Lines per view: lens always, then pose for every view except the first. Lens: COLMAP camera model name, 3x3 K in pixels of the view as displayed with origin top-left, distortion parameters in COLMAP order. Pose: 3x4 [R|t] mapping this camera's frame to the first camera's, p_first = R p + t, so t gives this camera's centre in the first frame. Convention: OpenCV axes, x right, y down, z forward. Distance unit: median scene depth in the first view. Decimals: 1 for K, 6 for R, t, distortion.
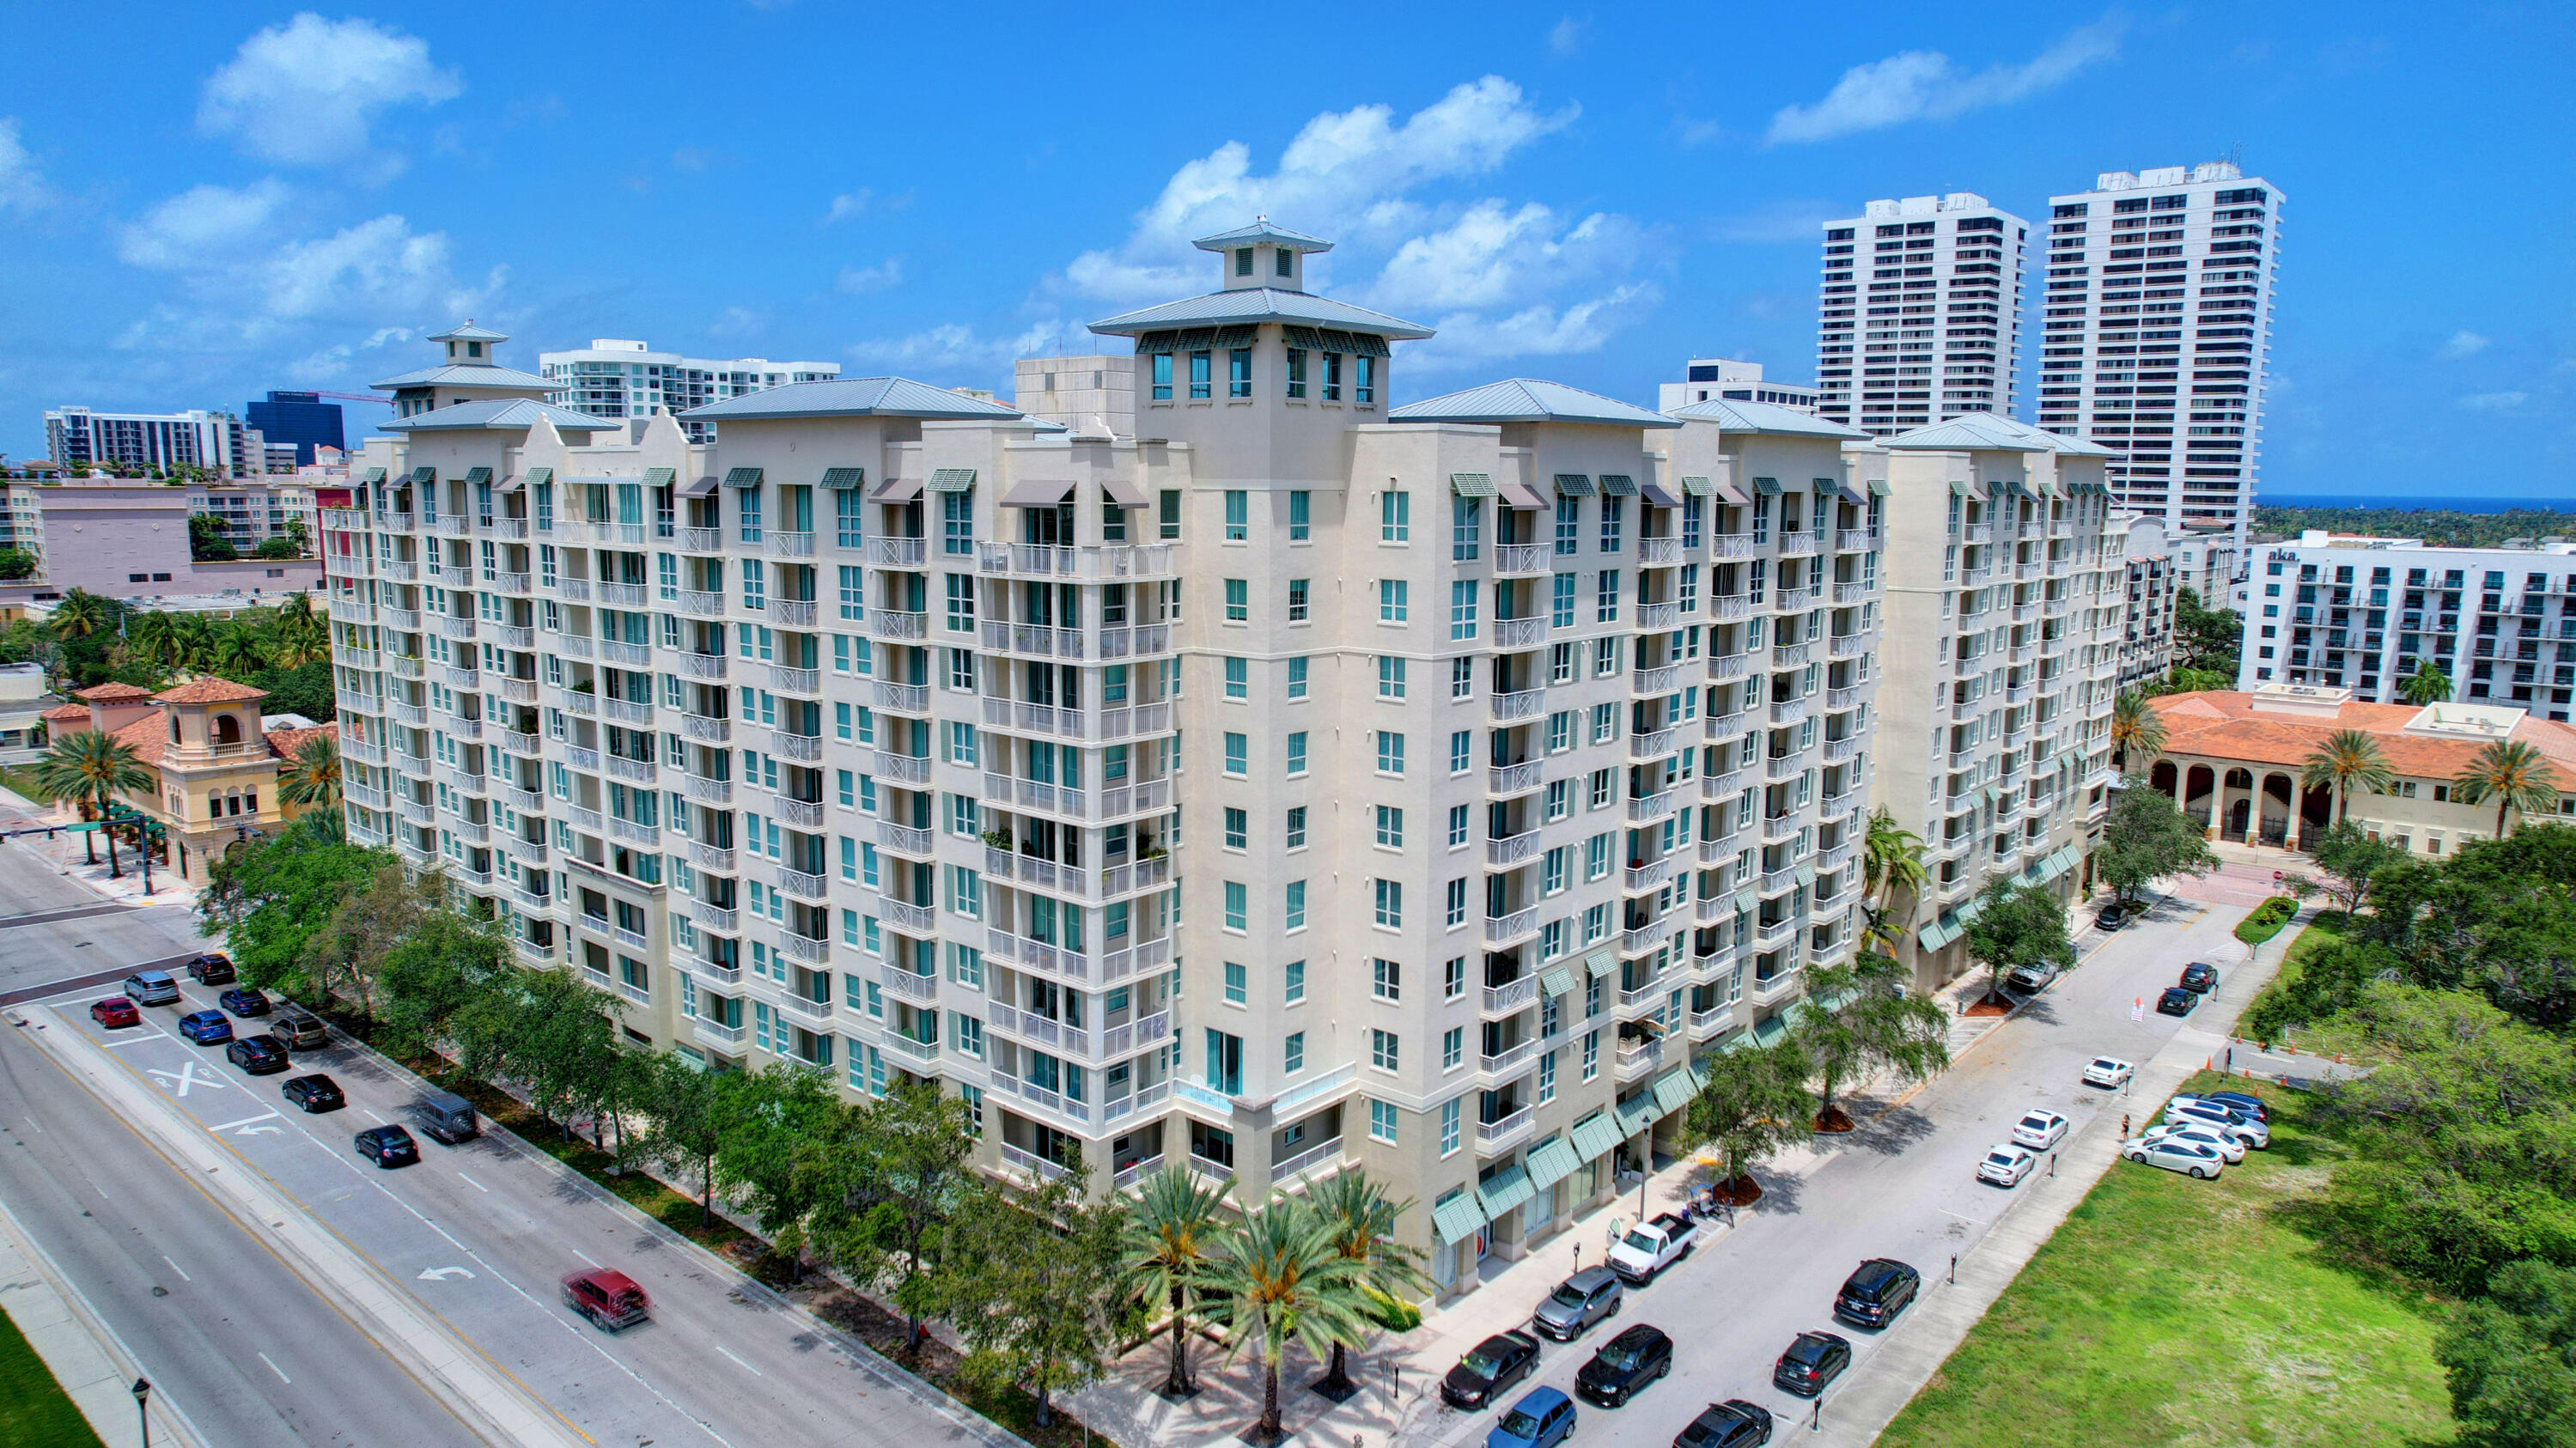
lens RADIAL K [[1637.2, 0, 1289.5], [0, 1637.2, 727.0], [0, 0, 1]] dist [-0.062020, 0.052172]
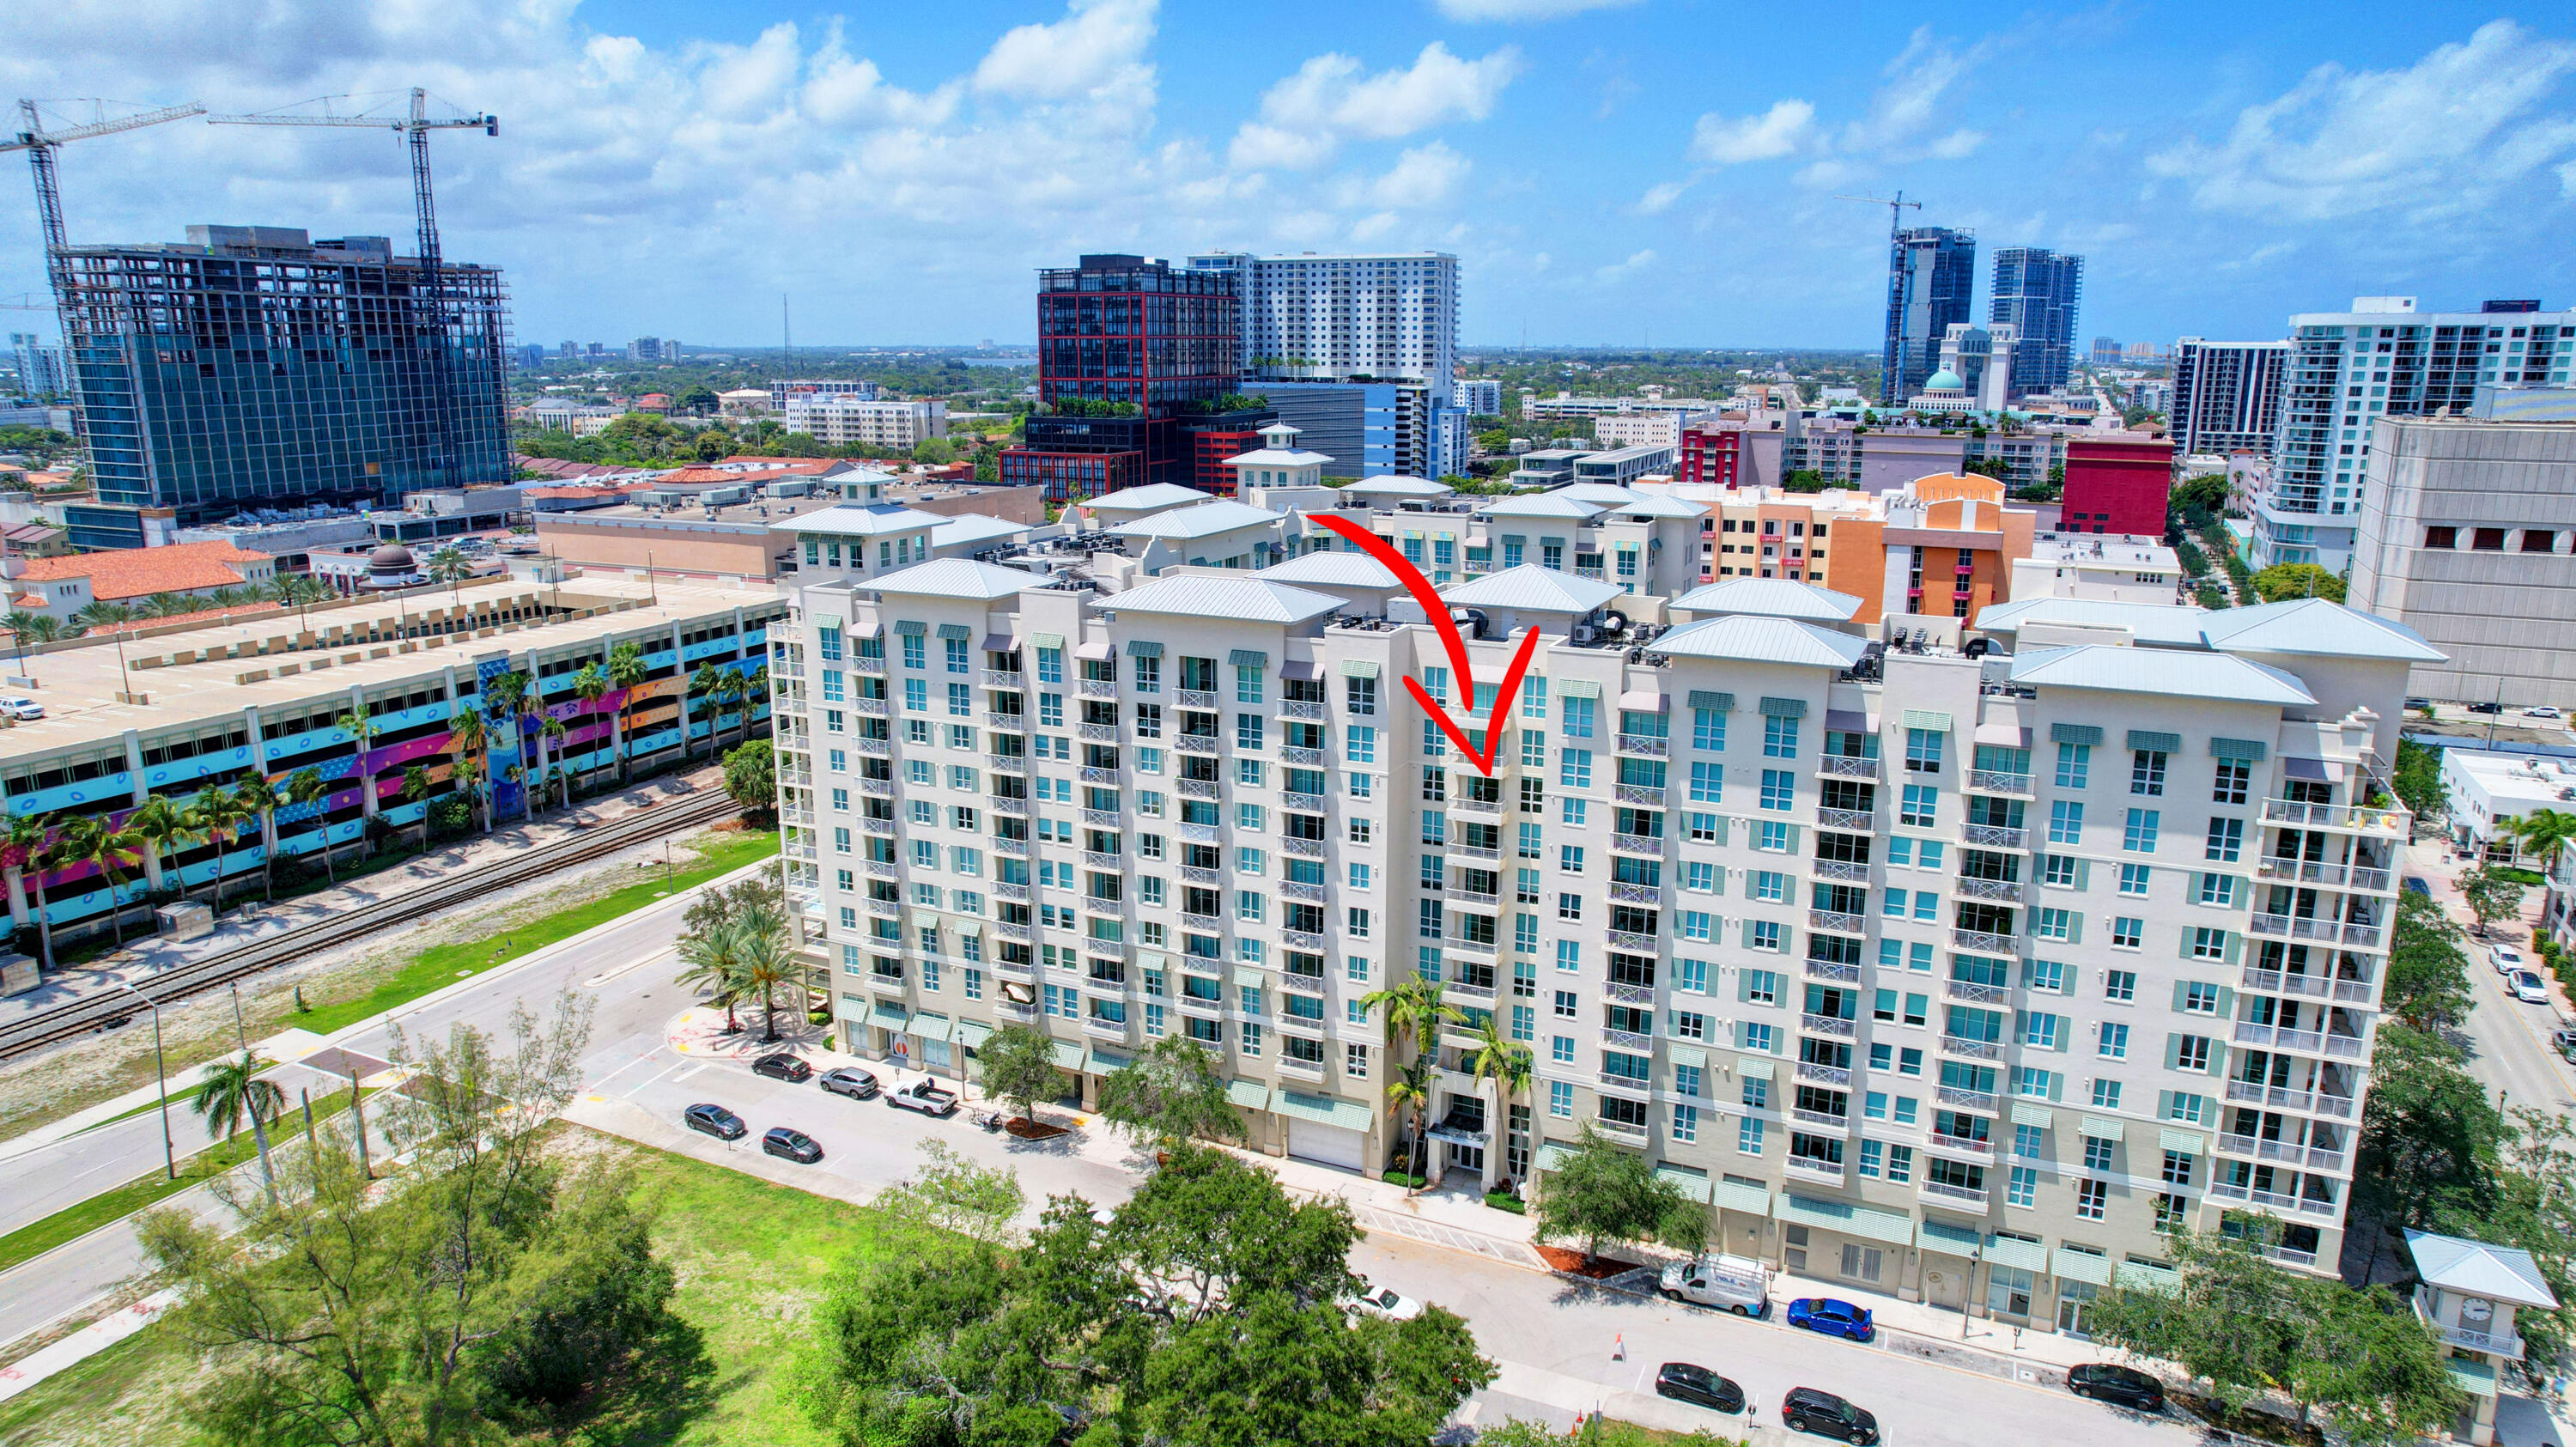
lens RADIAL K [[1637.4, 0, 1298.8], [0, 1637.4, 735.0], [0, 0, 1]] dist [-0.062020, 0.052172]
pose [[0.269720, 0.217186, -0.938126, 1.559775], [-0.146194, 0.972175, 0.183036, -0.338404], [0.951776, 0.087780, 0.293967, 0.745490]]
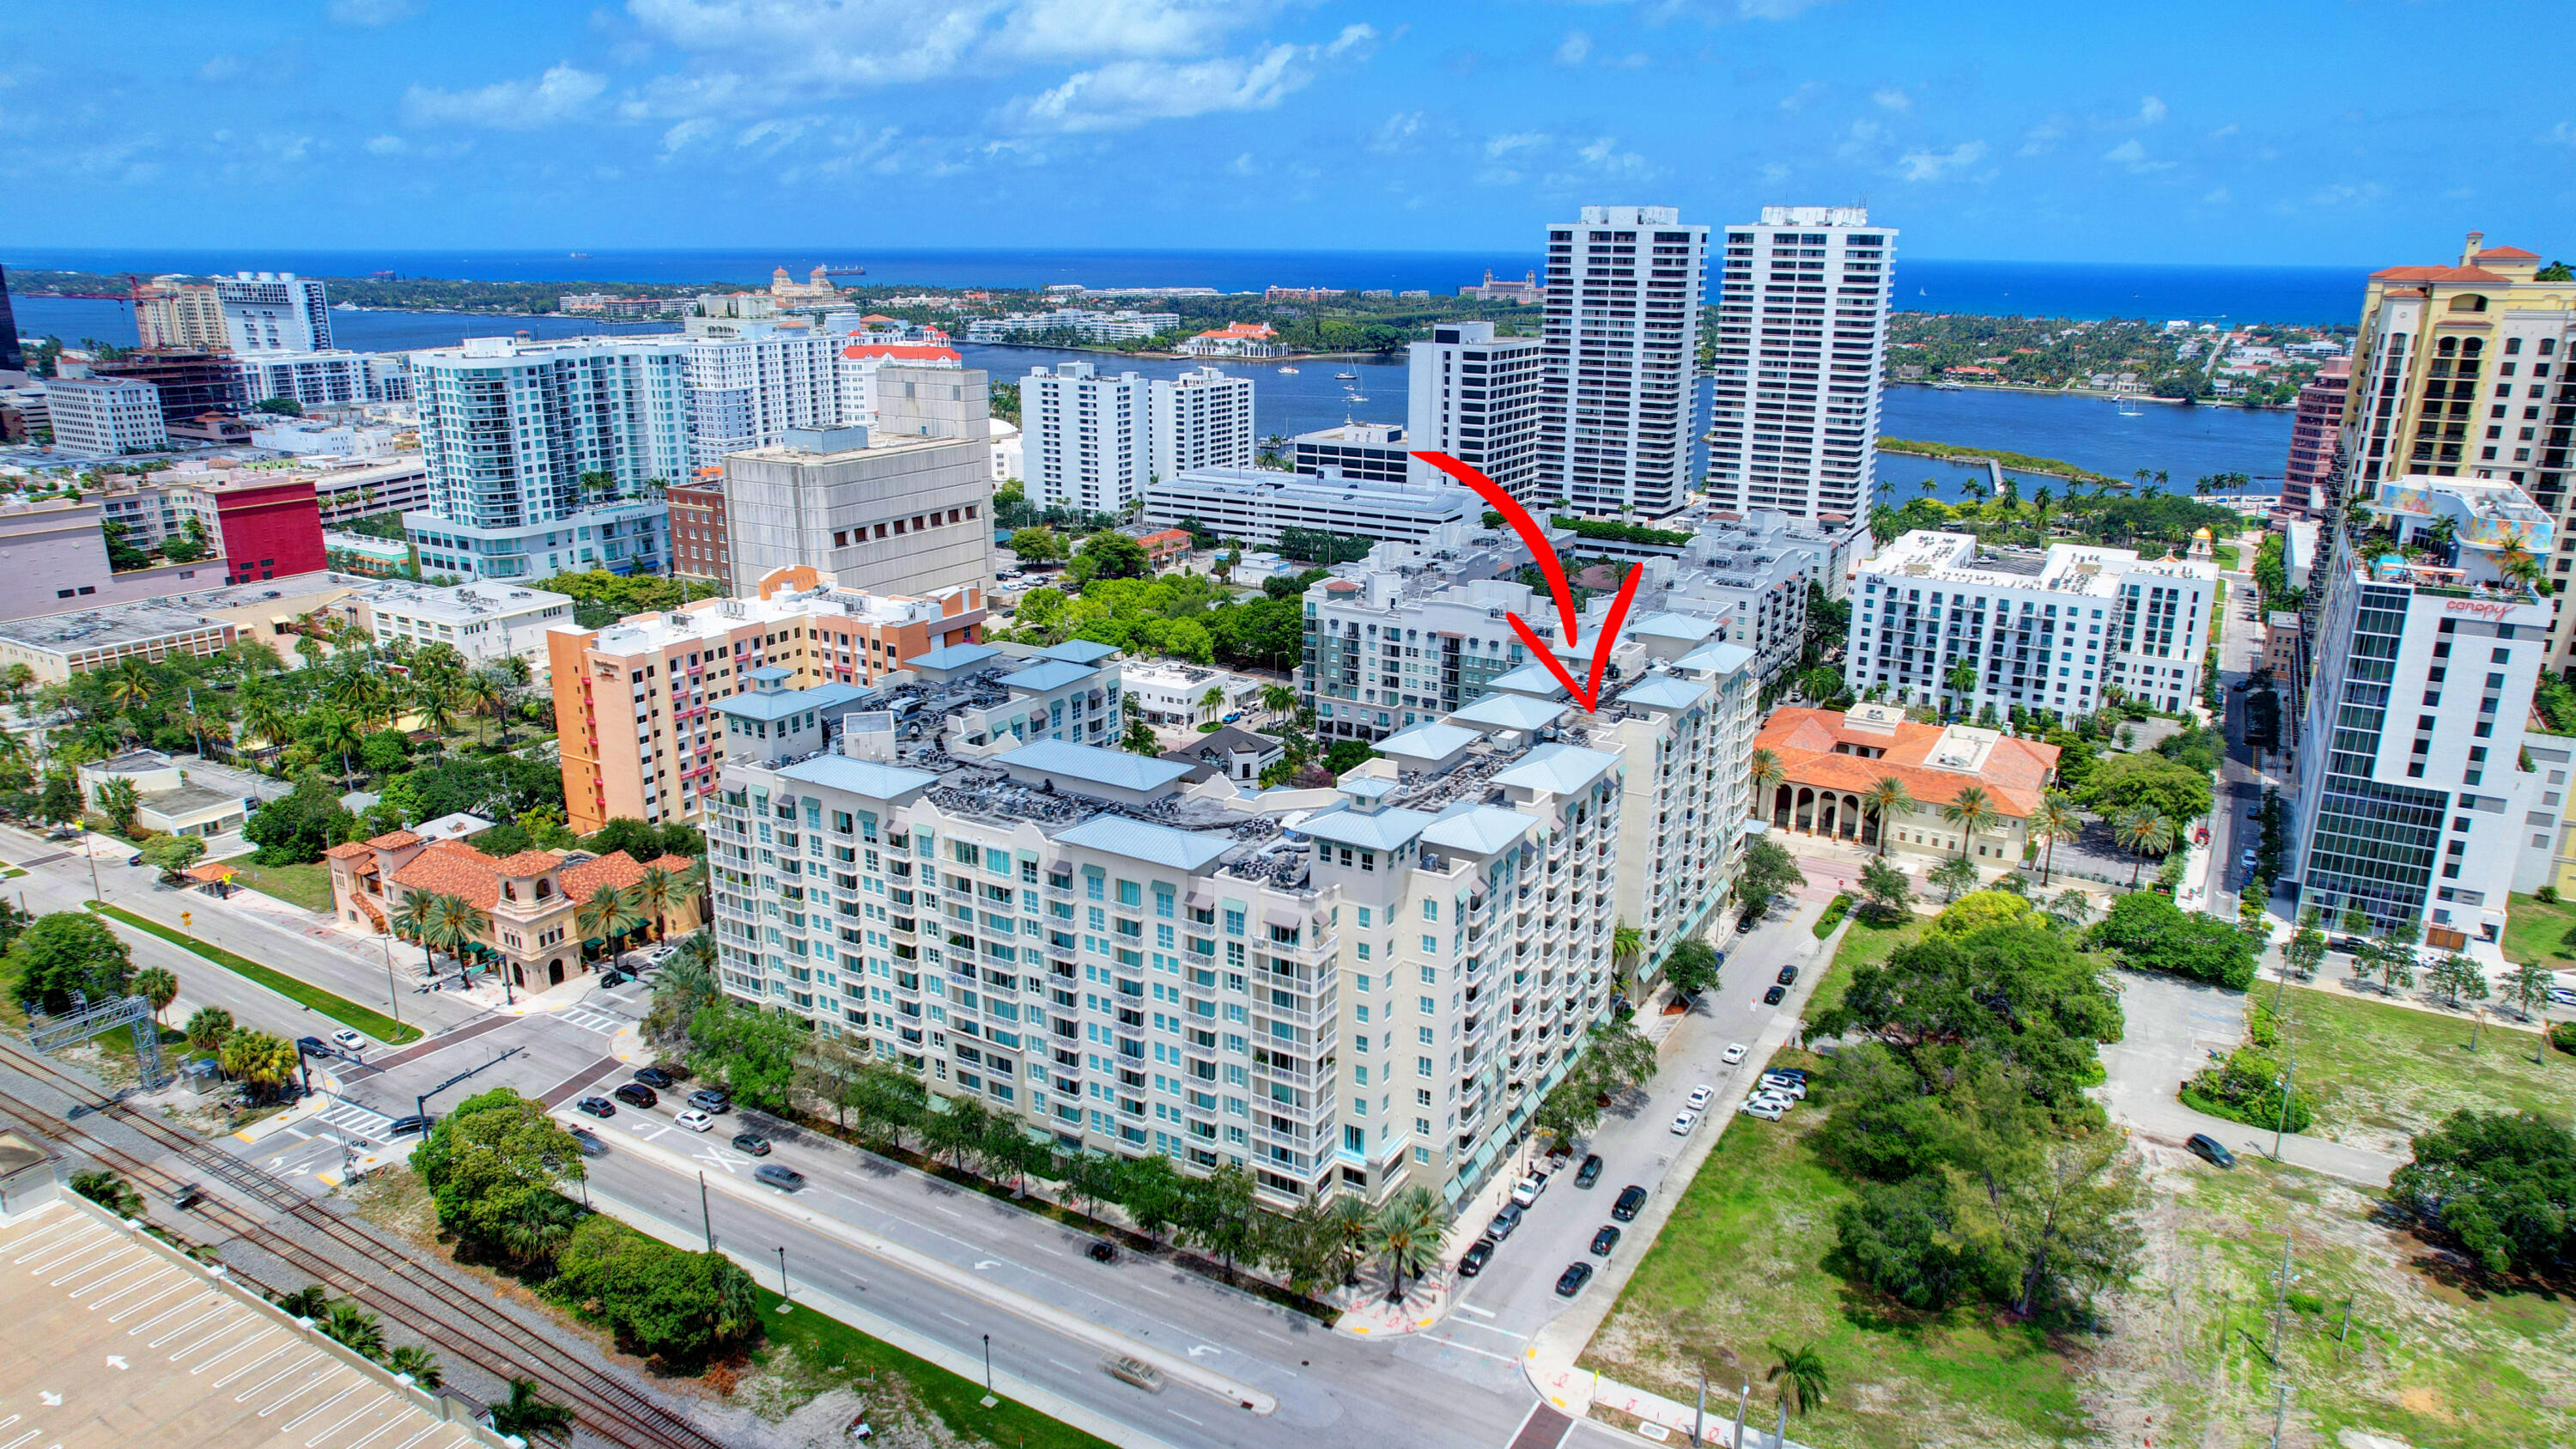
lens RADIAL K [[1637.5, 0, 1288.0], [0, 1637.5, 735.4], [0, 0, 1]] dist [-0.062020, 0.052172]
pose [[0.984053, -0.054314, 0.169383, -0.386043], [0.029524, 0.988907, 0.145574, -0.542548], [-0.175410, -0.138251, 0.974740, -0.882573]]
